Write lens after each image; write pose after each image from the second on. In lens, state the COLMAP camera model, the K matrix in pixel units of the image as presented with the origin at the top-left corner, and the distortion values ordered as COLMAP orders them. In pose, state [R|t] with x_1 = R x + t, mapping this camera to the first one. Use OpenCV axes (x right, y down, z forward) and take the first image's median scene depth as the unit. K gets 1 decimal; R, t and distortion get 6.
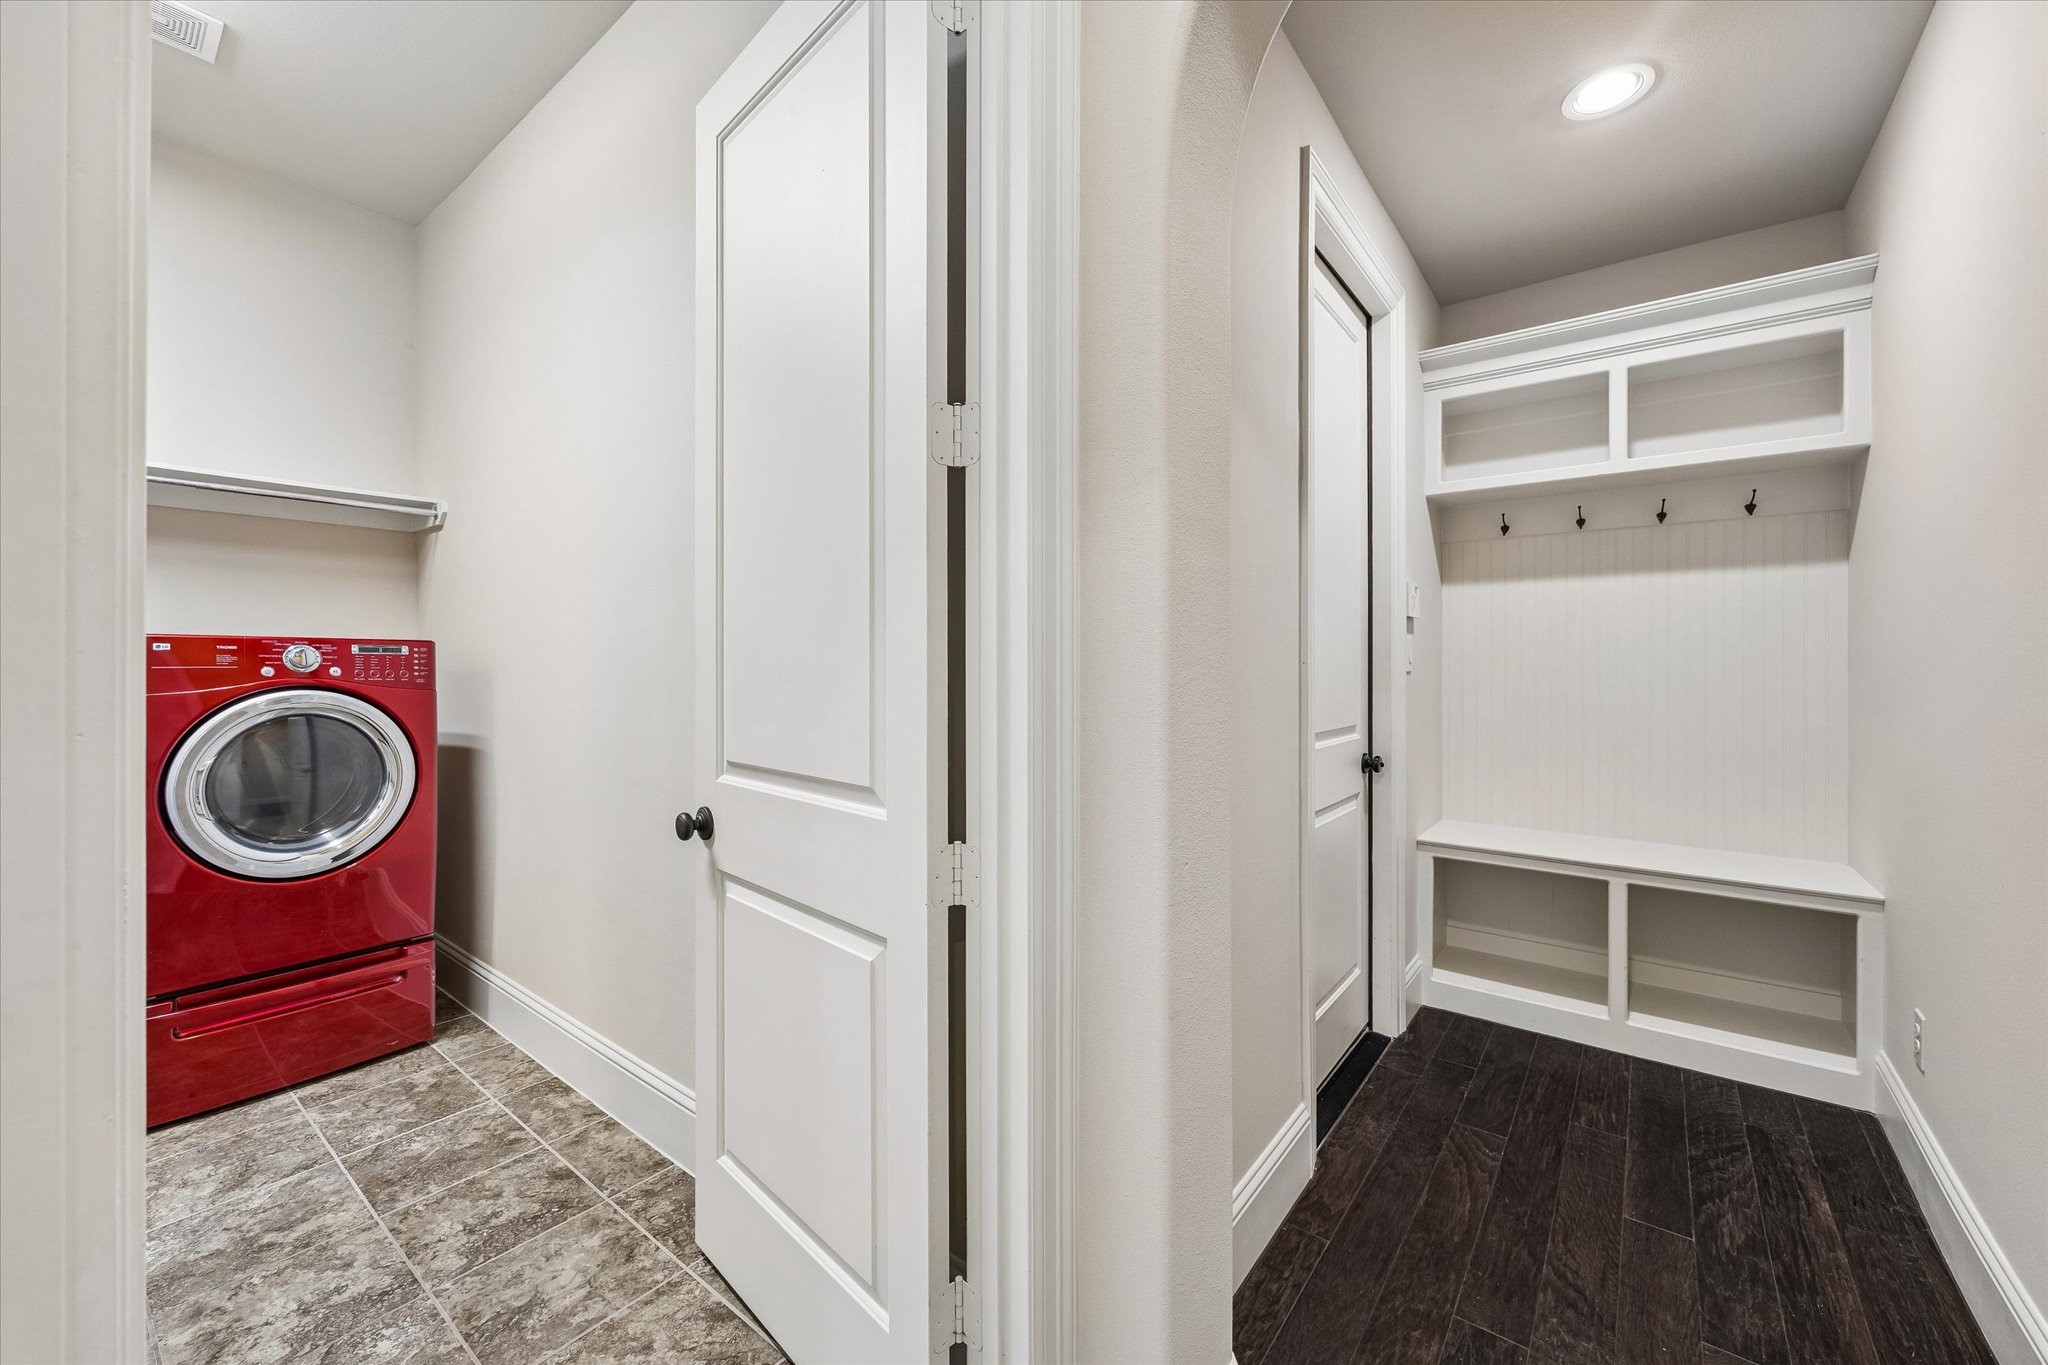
lens RADIAL K [[792.9, 0, 1024.2], [0, 792.9, 666.9], [0, 0, 1]] dist [0.002047, 0.000989]
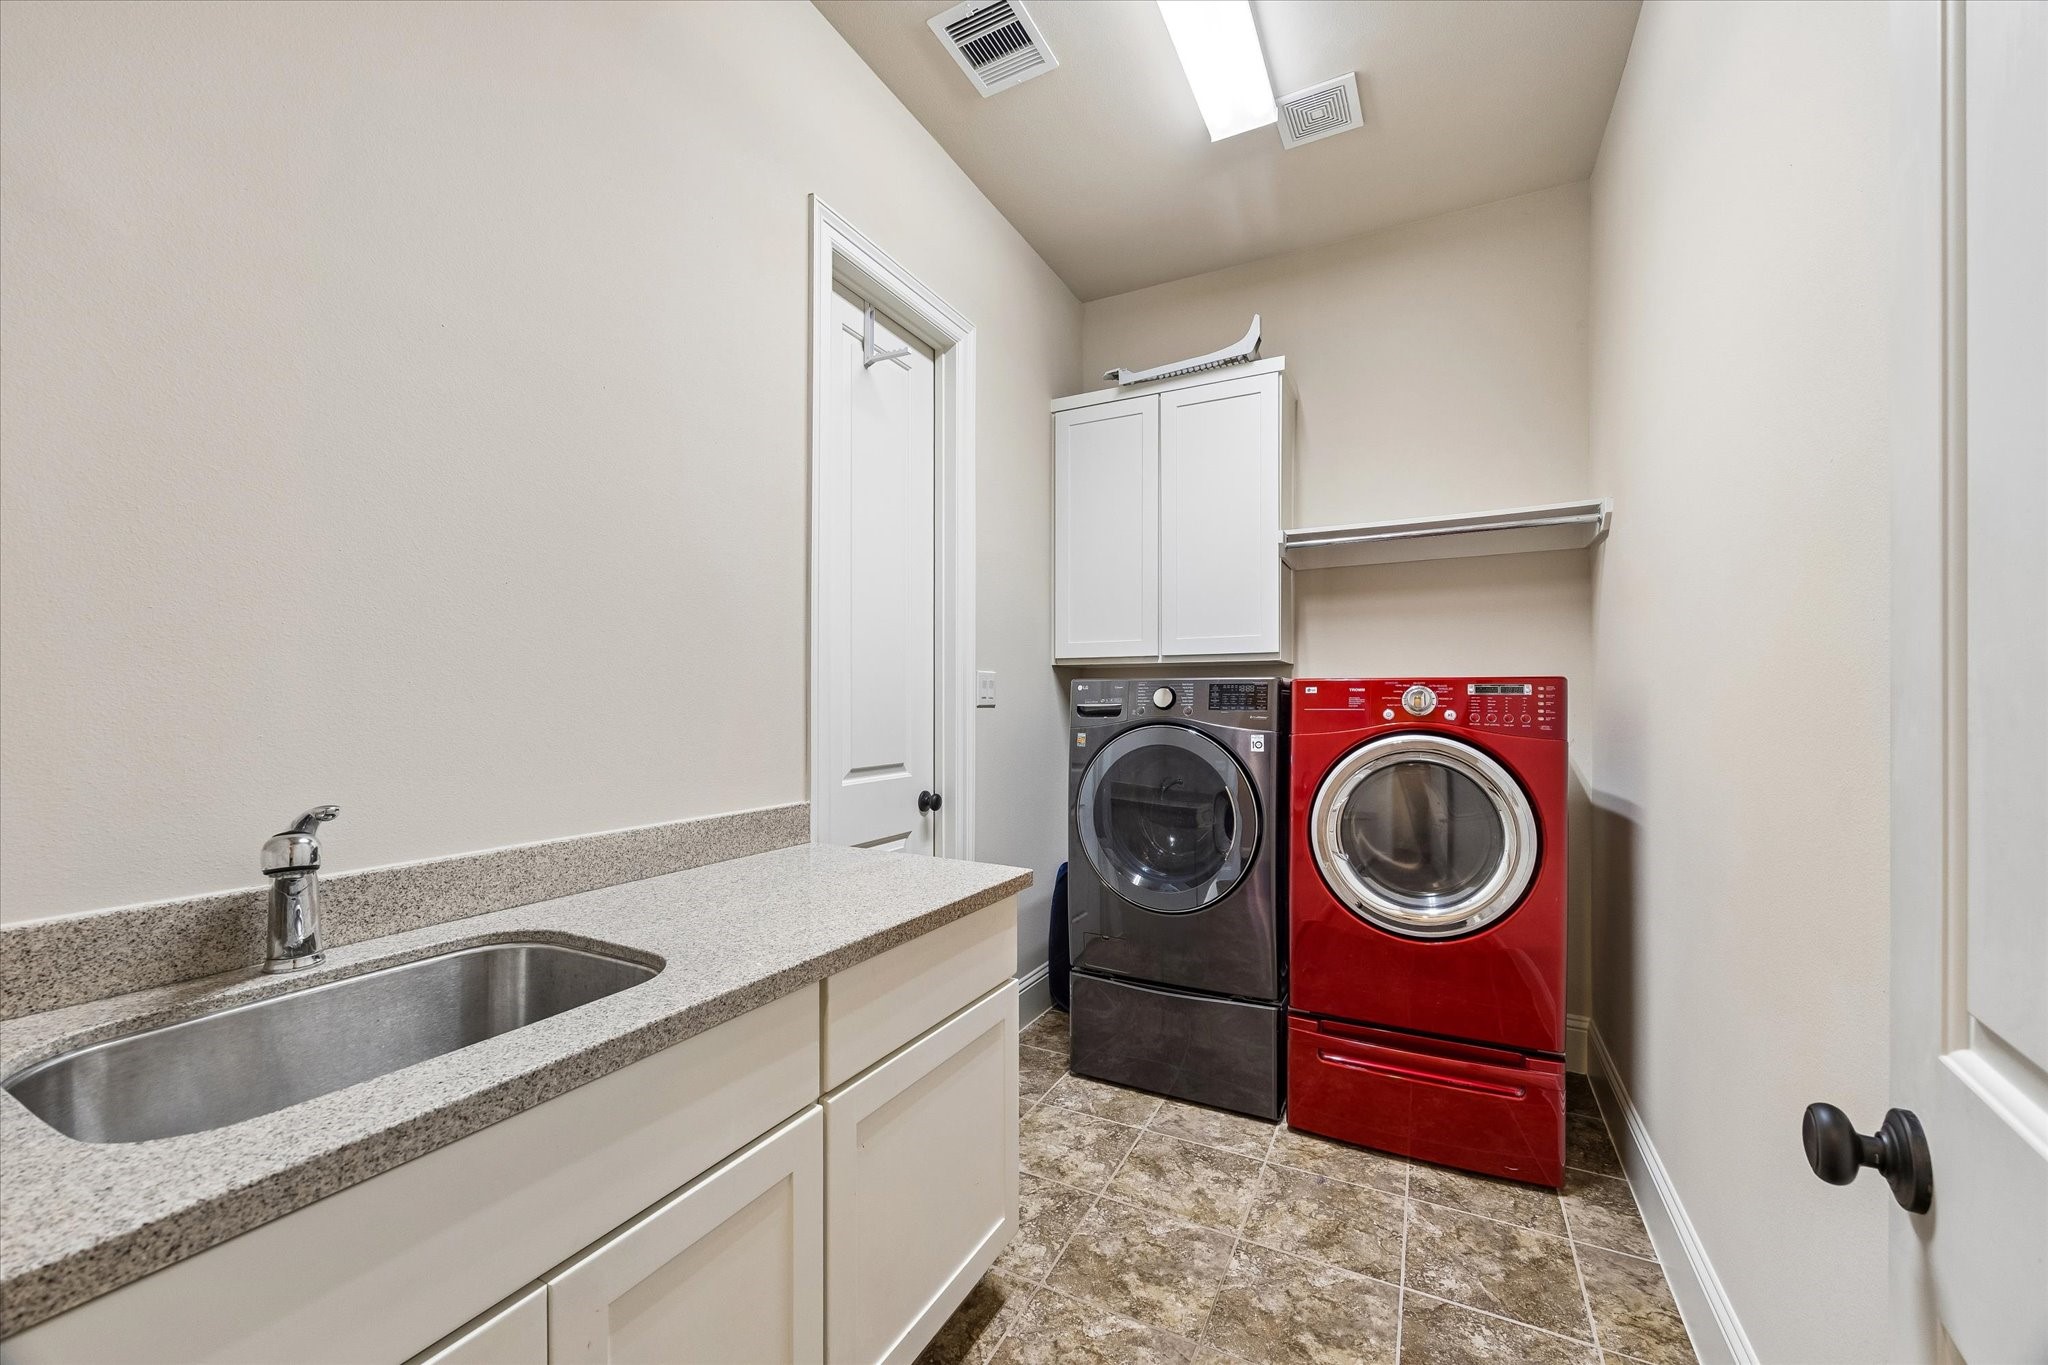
lens RADIAL K [[792.9, 0, 1022.4], [0, 792.9, 703.1], [0, 0, 1]] dist [0.002047, 0.000989]
pose [[0.181757, -0.000109, -0.983343, -0.085626], [-0.003917, 0.999992, -0.000834, -0.005143], [0.983336, 0.004003, 0.181755, 0.382165]]
